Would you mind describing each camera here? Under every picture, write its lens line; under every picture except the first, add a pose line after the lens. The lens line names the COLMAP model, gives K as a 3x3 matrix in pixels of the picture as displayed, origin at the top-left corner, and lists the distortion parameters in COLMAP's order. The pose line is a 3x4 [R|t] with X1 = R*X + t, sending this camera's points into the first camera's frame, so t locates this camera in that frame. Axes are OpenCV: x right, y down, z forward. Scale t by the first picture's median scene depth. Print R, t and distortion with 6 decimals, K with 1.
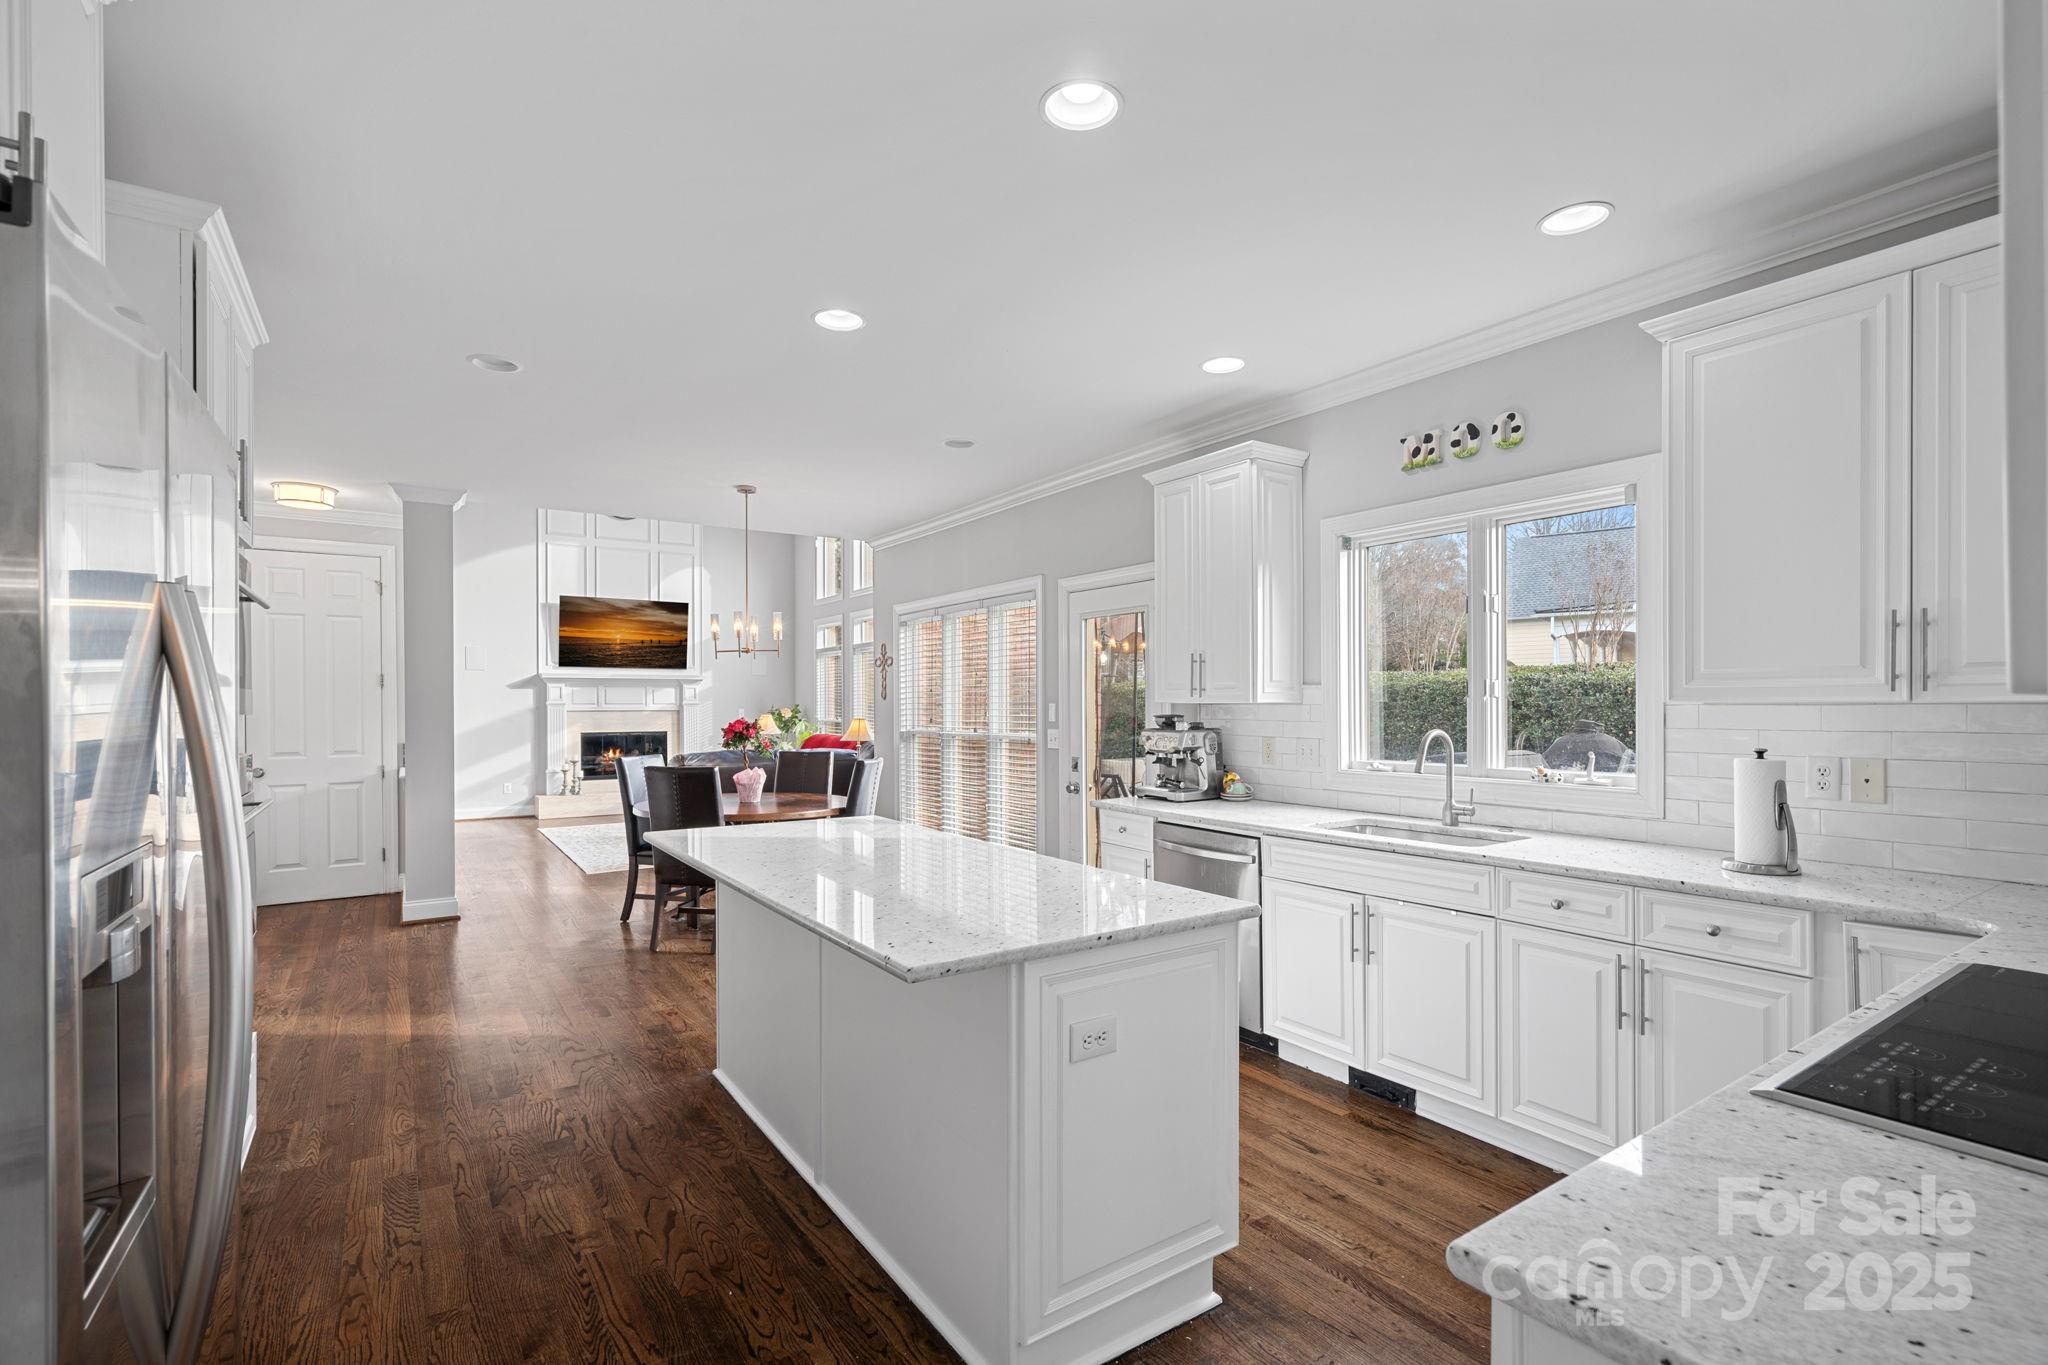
lens RADIAL K [[937.0, 0, 1000.8], [0, 937.0, 699.2], [0, 0, 1]] dist [0.028324, 0.000048]
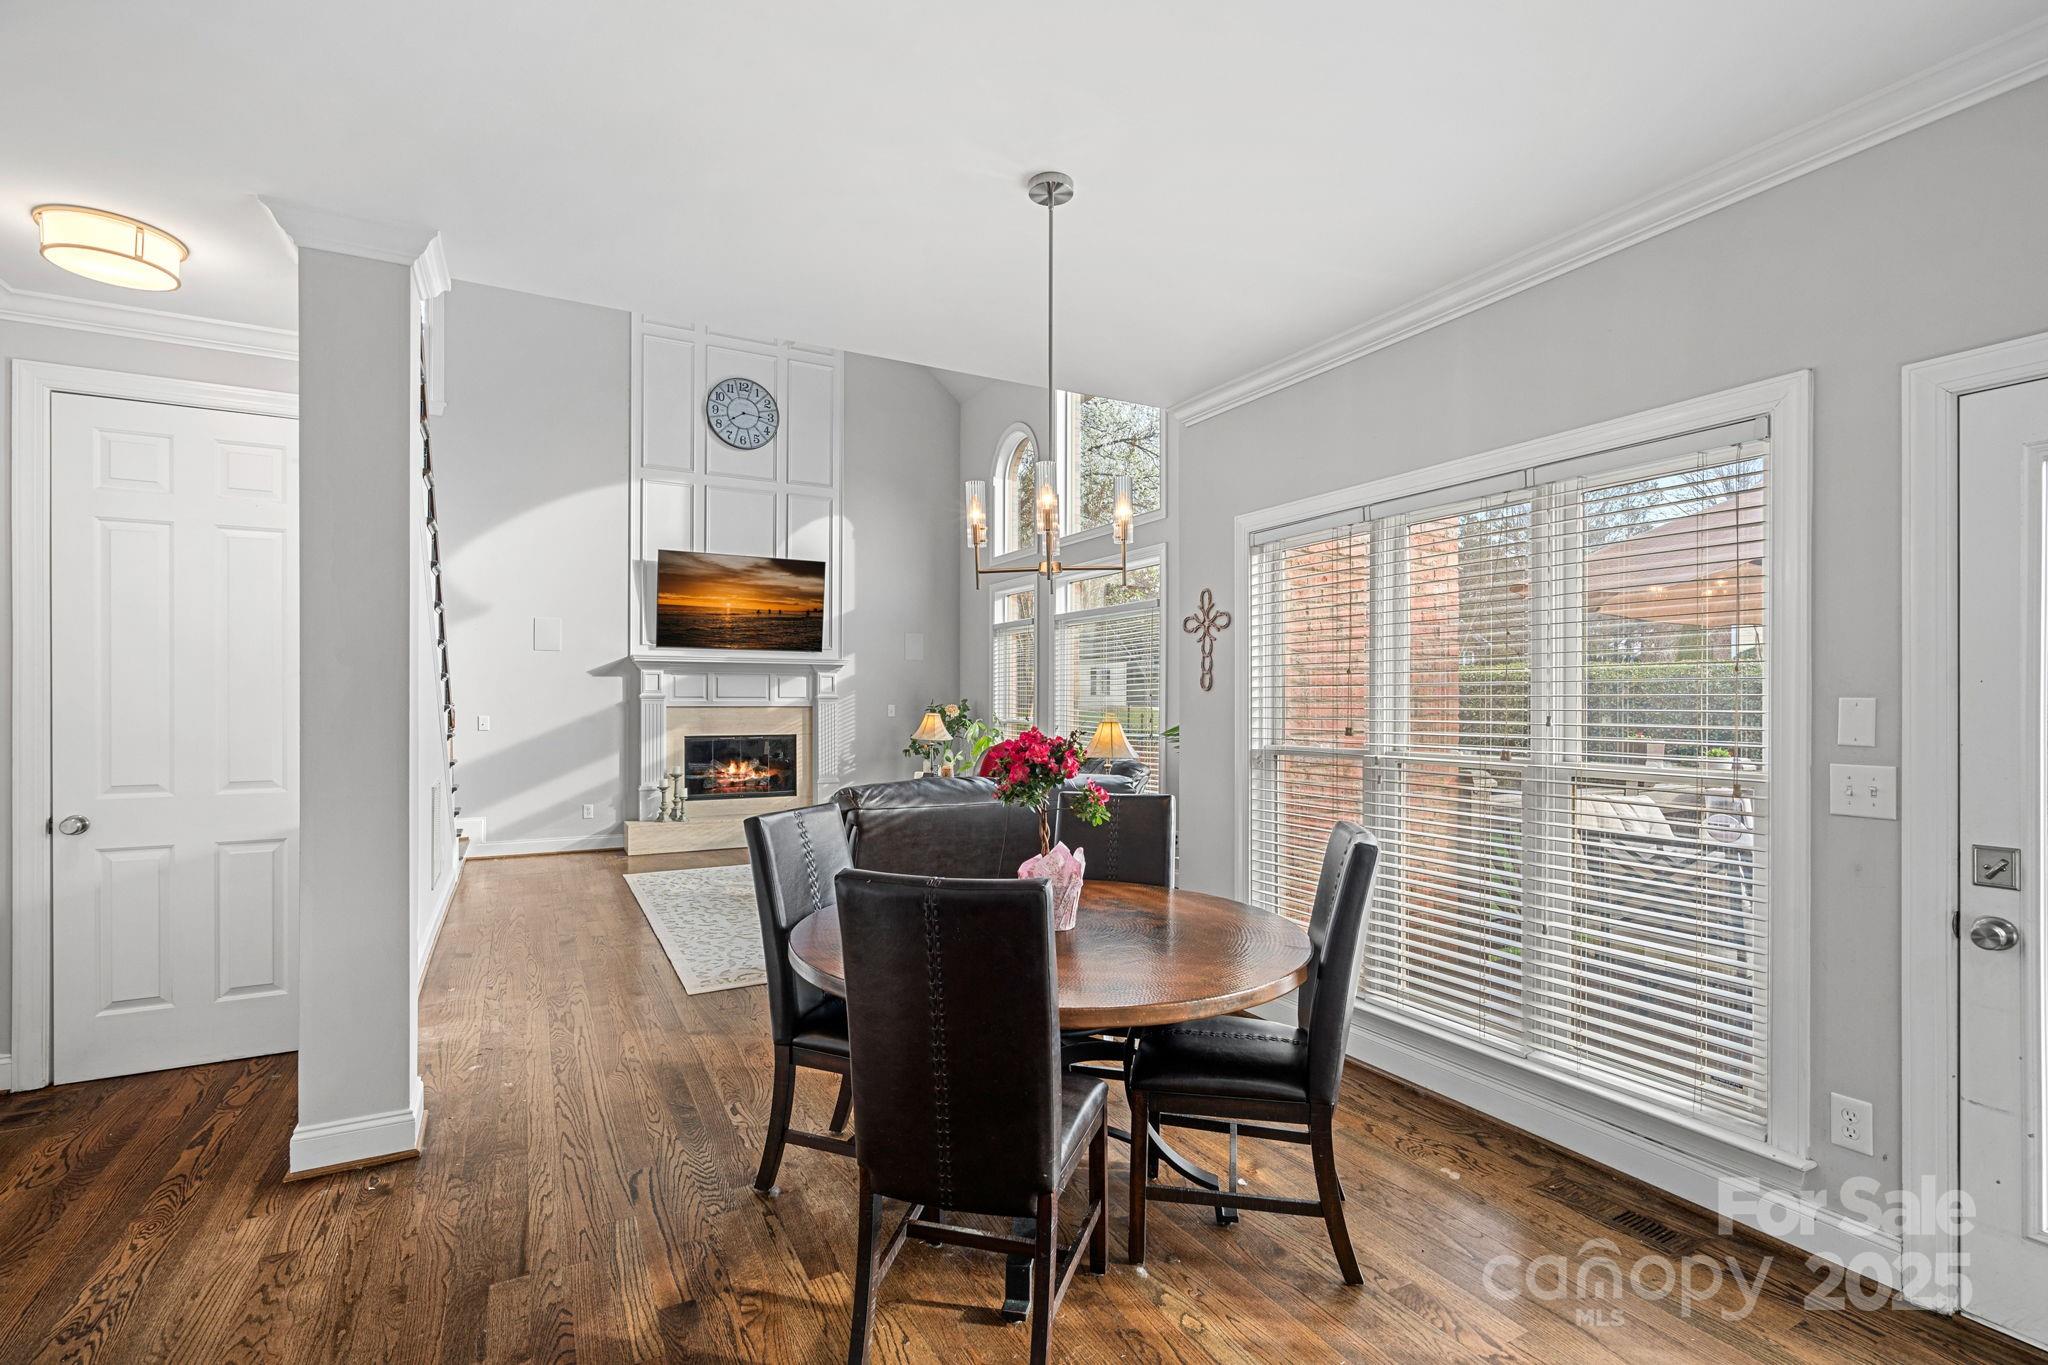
lens RADIAL K [[936.0, 0, 1039.8], [0, 936.0, 694.6], [0, 0, 1]] dist [-0.003631, 0.000382]
pose [[0.998007, 0.004306, -0.062955, -0.124314], [-0.004376, 0.999990, -0.000968, 0.002599], [0.062950, 0.001242, 0.998016, 0.291259]]
